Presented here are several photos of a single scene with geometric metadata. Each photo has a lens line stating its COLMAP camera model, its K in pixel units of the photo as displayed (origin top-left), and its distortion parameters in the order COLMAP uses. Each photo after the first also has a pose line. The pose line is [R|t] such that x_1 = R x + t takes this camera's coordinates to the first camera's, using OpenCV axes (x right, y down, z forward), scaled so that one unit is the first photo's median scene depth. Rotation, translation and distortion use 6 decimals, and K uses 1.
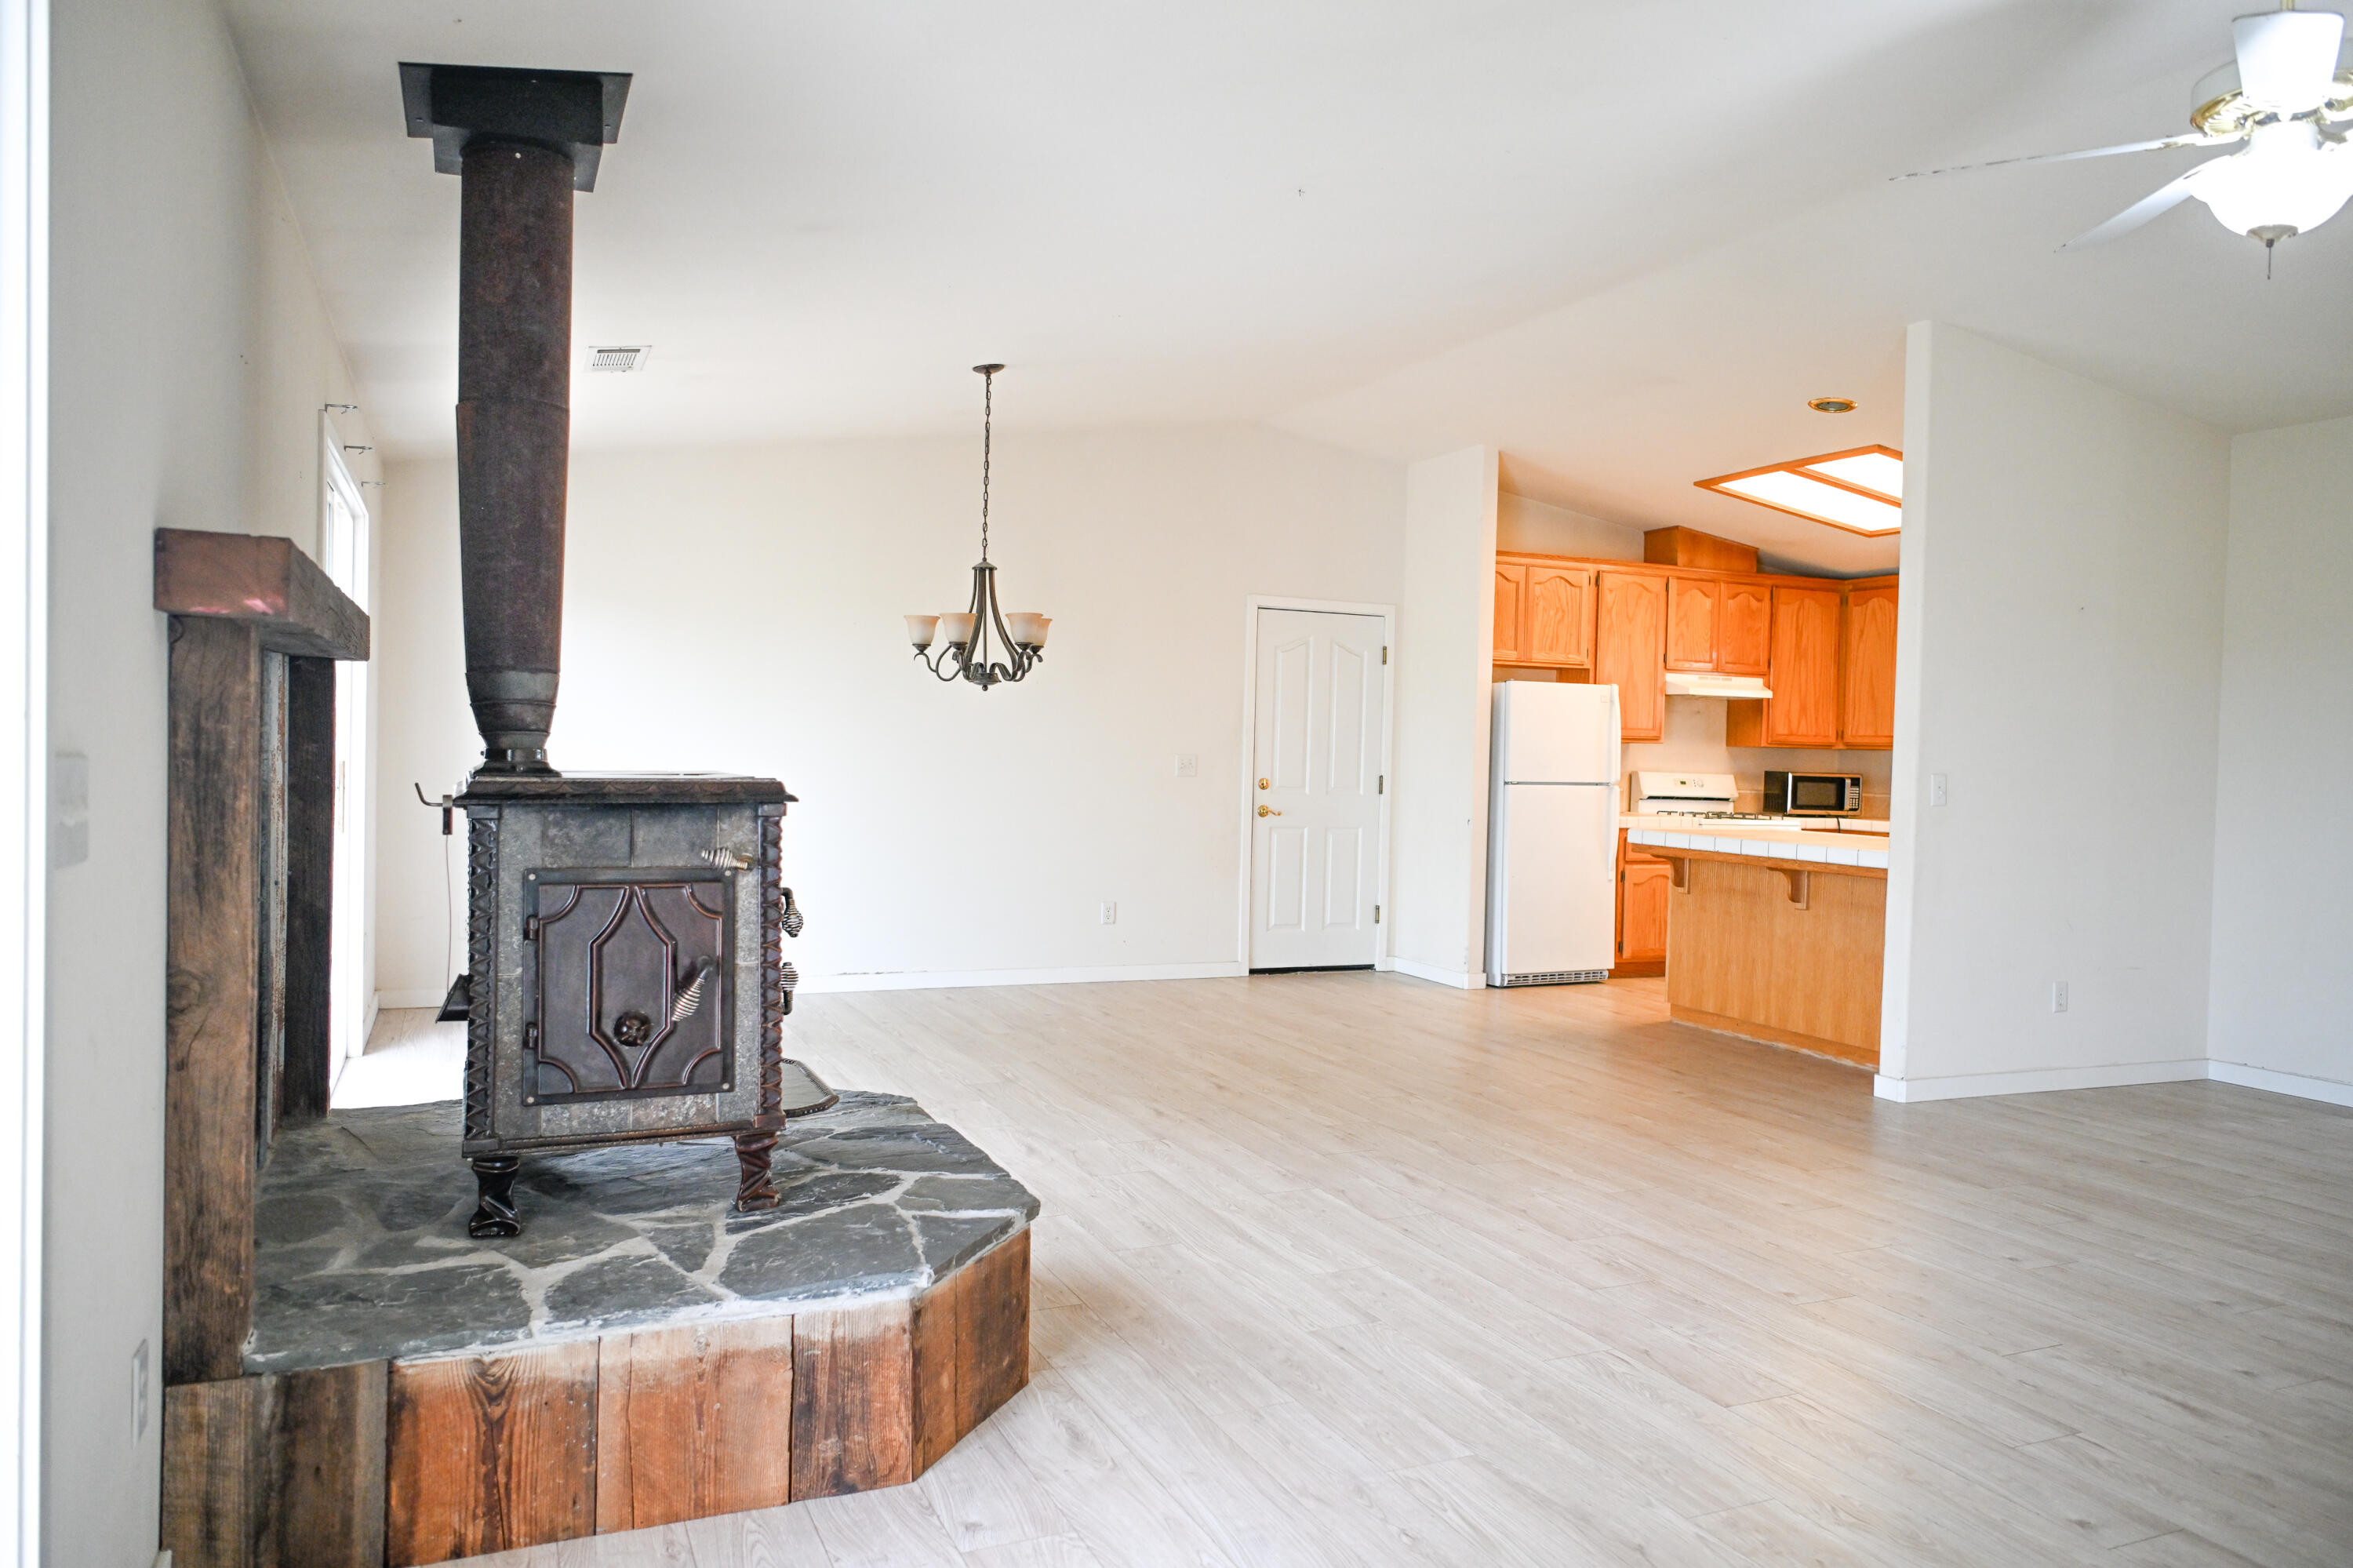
lens RADIAL K [[1588.4, 0, 1176.5], [0, 1588.4, 784.0], [0, 0, 1]] dist [-0.008282, 0.007315]
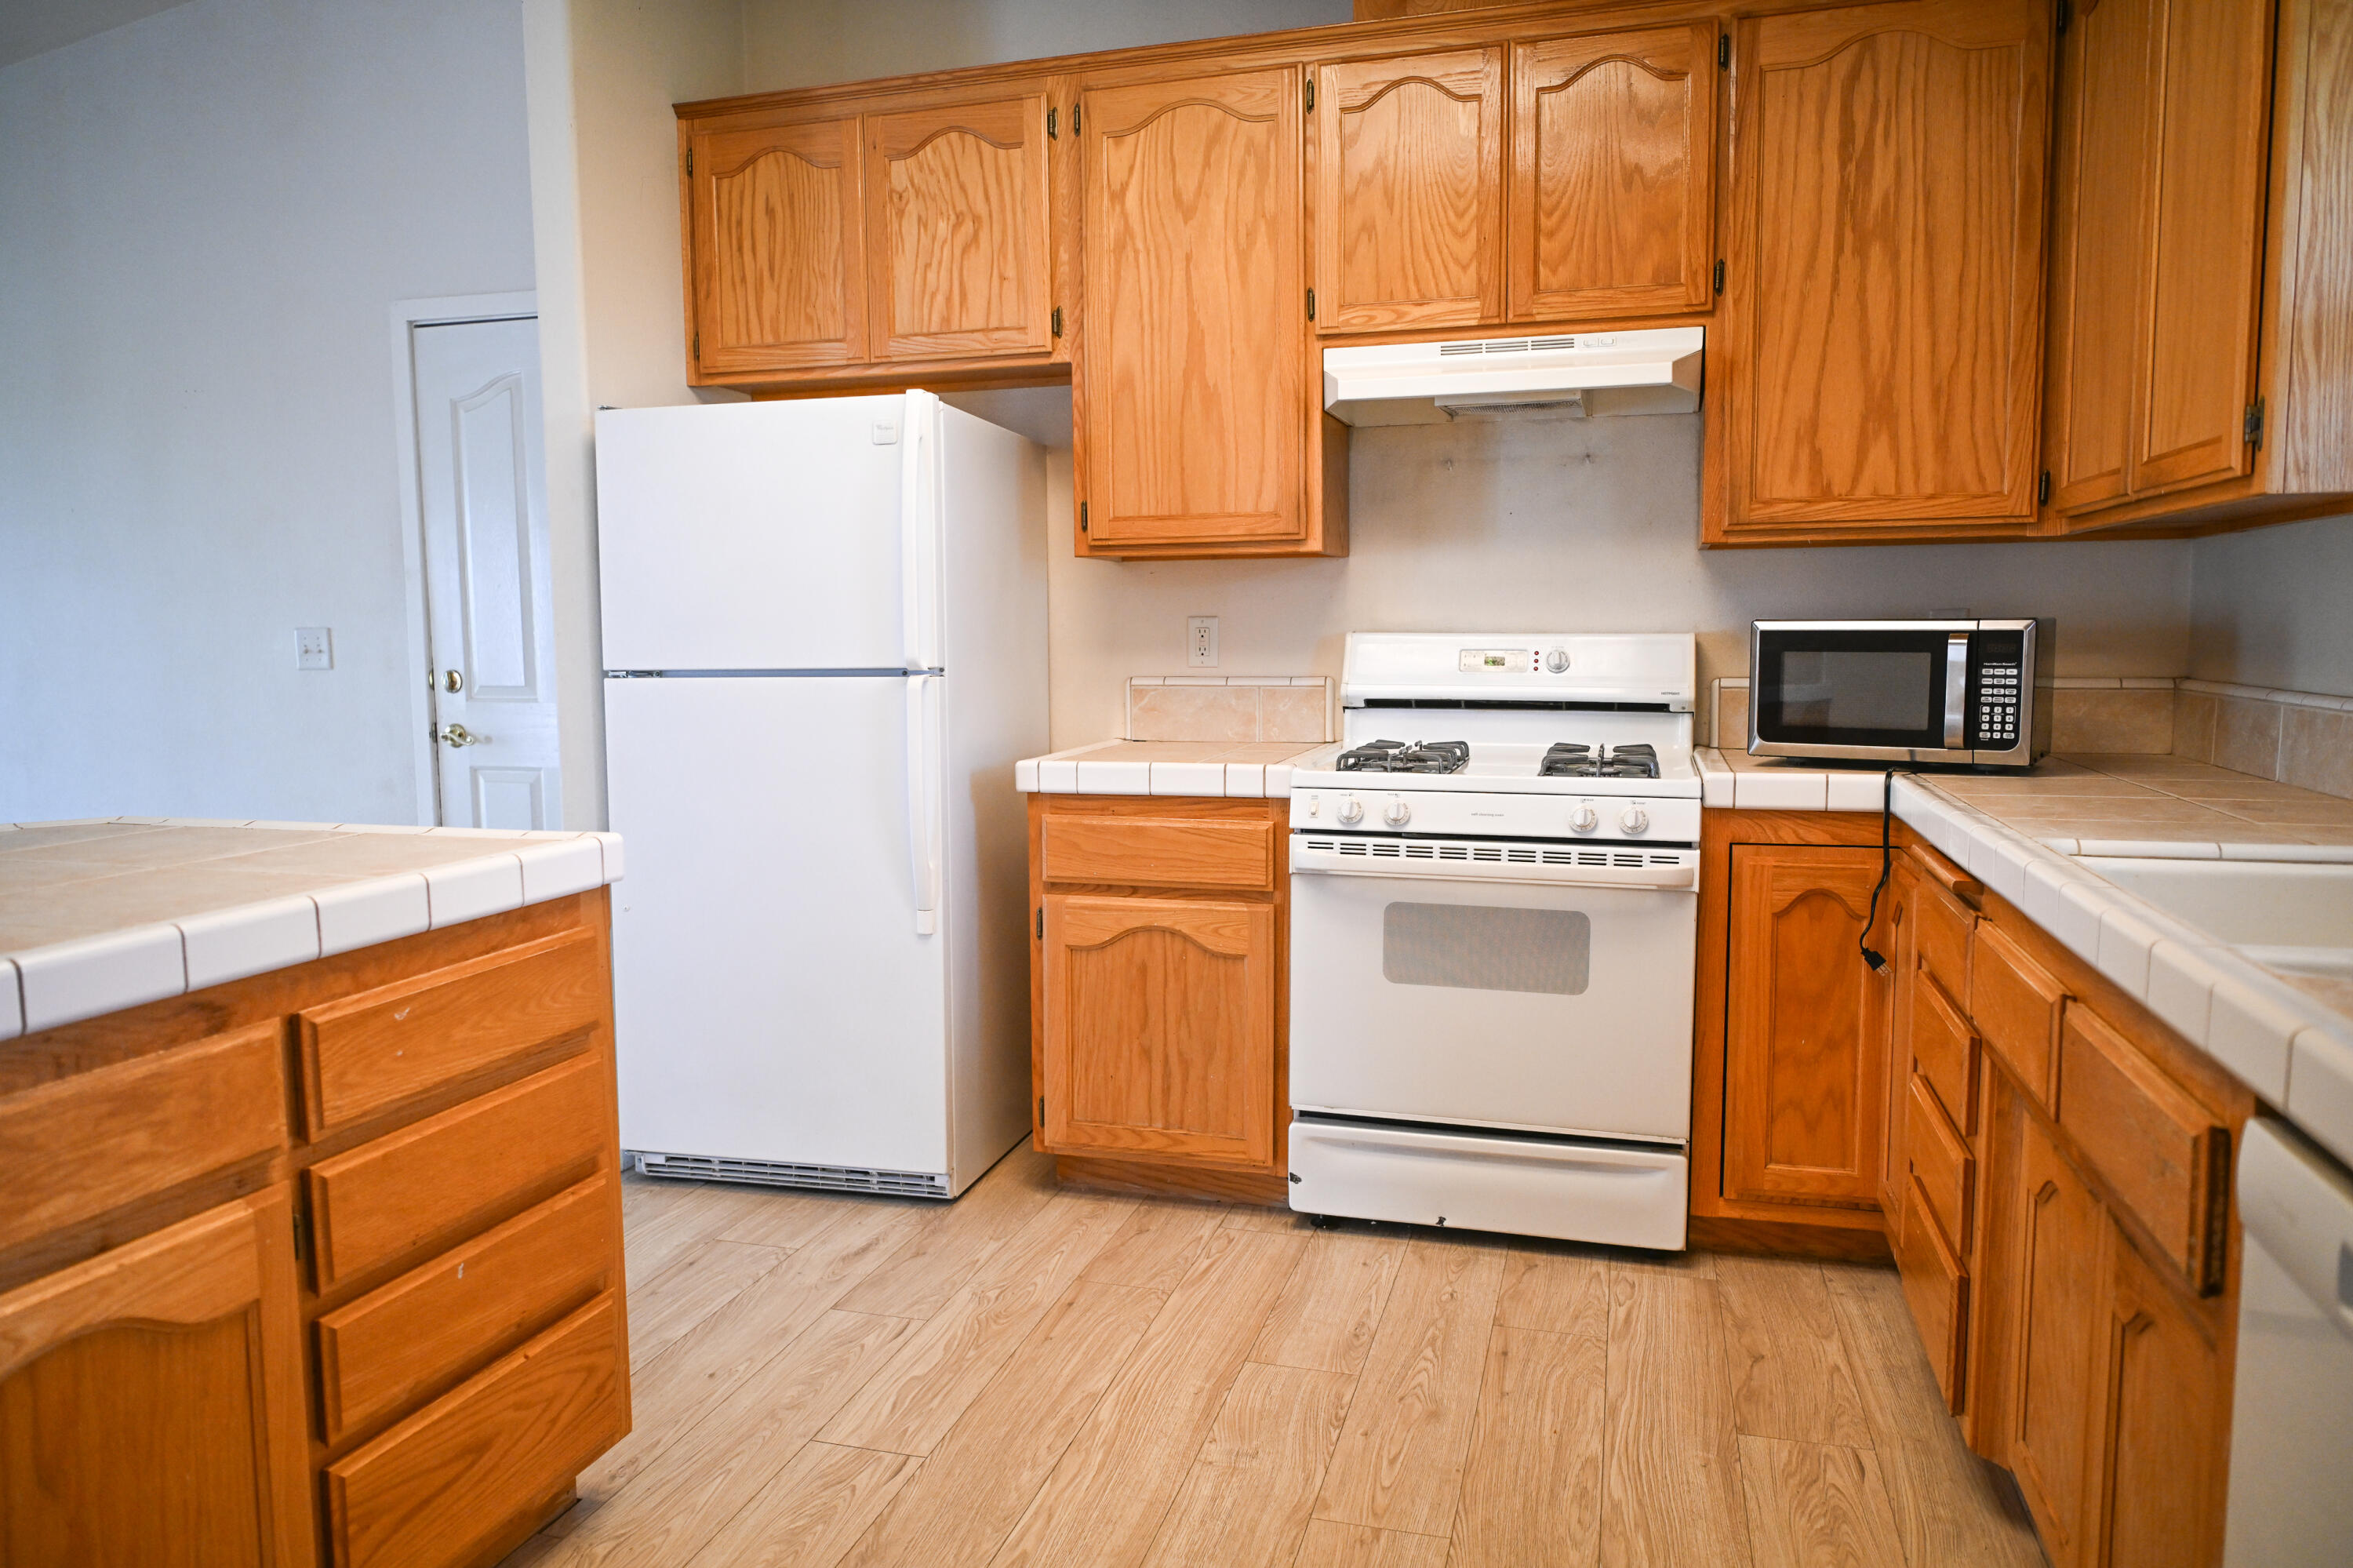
lens RADIAL K [[1588.4, 0, 1176.5], [0, 1588.4, 784.0], [0, 0, 1]] dist [-0.008282, 0.007315]
pose [[0.762317, 0.031609, -0.646432, 0.760313], [0.013217, 0.997838, 0.064378, 0.004313], [0.647069, -0.057620, 0.760251, 1.048692]]
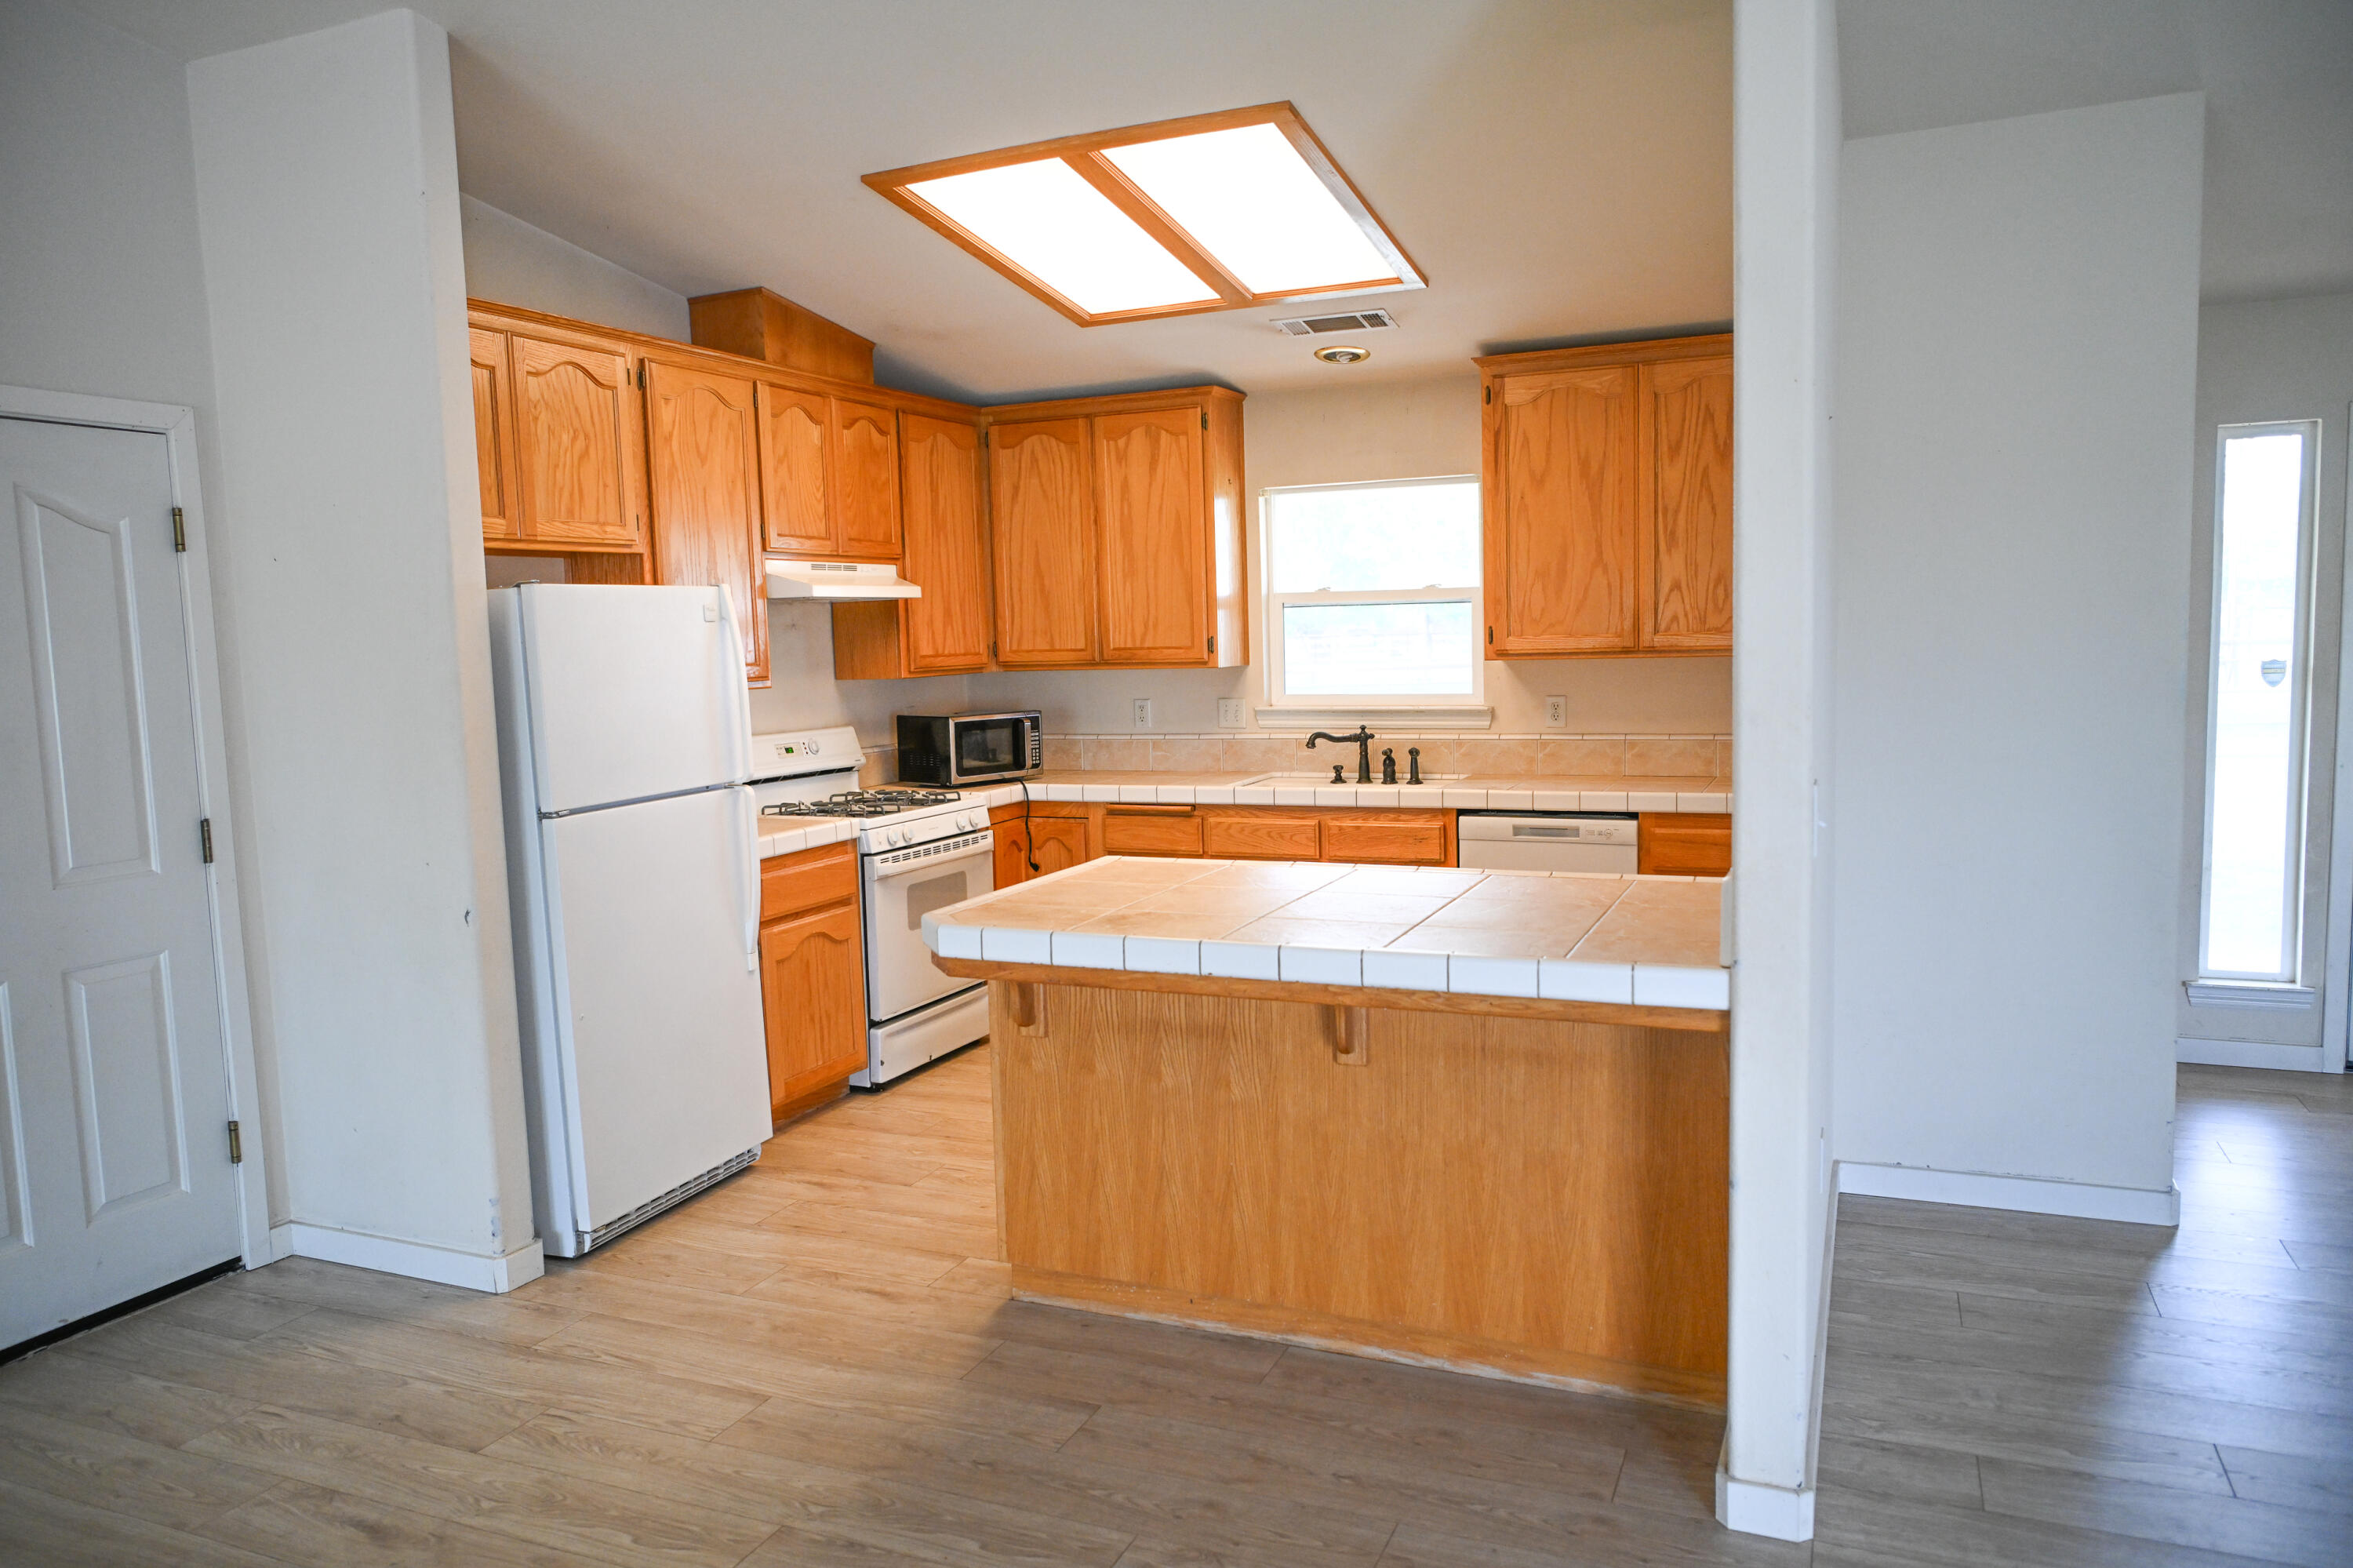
lens RADIAL K [[1585.3, 0, 1176.5], [0, 1585.3, 784.0], [0, 0, 1]] dist [-0.010011, 0.007704]
pose [[0.736916, -0.113261, 0.666428, 0.058236], [0.064620, 0.993152, 0.097334, -0.054537], [-0.672888, -0.028662, 0.739189, 0.736327]]
